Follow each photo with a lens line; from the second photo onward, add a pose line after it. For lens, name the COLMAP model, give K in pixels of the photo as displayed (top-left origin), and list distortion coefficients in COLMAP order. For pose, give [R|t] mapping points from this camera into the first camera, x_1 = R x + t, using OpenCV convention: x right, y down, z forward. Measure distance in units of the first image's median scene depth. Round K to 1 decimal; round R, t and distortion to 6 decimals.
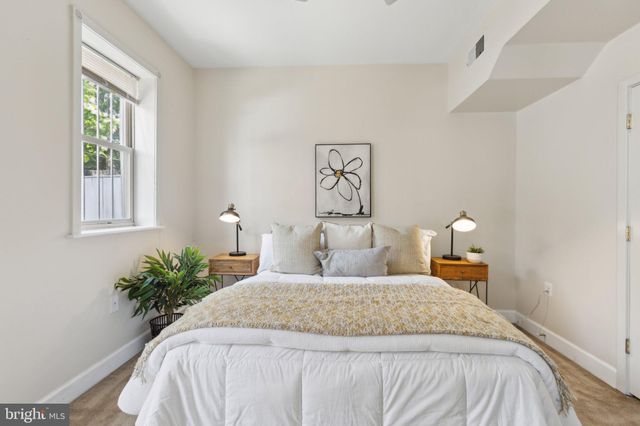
lens RADIAL K [[283.9, 0, 318.4], [0, 283.9, 208.7], [0, 0, 1]] dist [-0.005637, 0.000473]
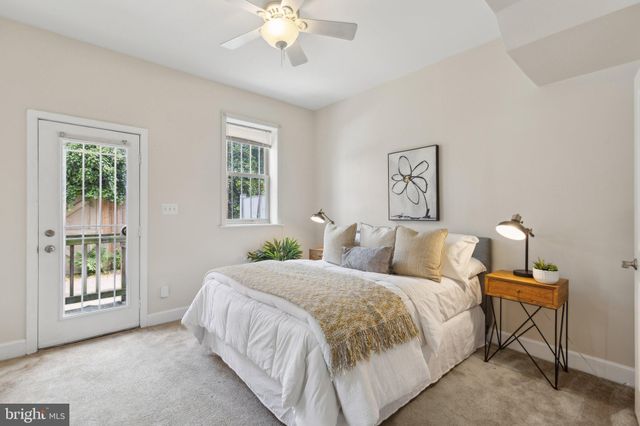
lens RADIAL K [[283.9, 0, 319.2], [0, 283.9, 214.7], [0, 0, 1]] dist [-0.005637, 0.000473]
pose [[0.711344, 0.003175, -0.702837, 0.574825], [0.001536, 0.999980, 0.006072, 0.001876], [0.702843, -0.005399, 0.711325, 0.034006]]
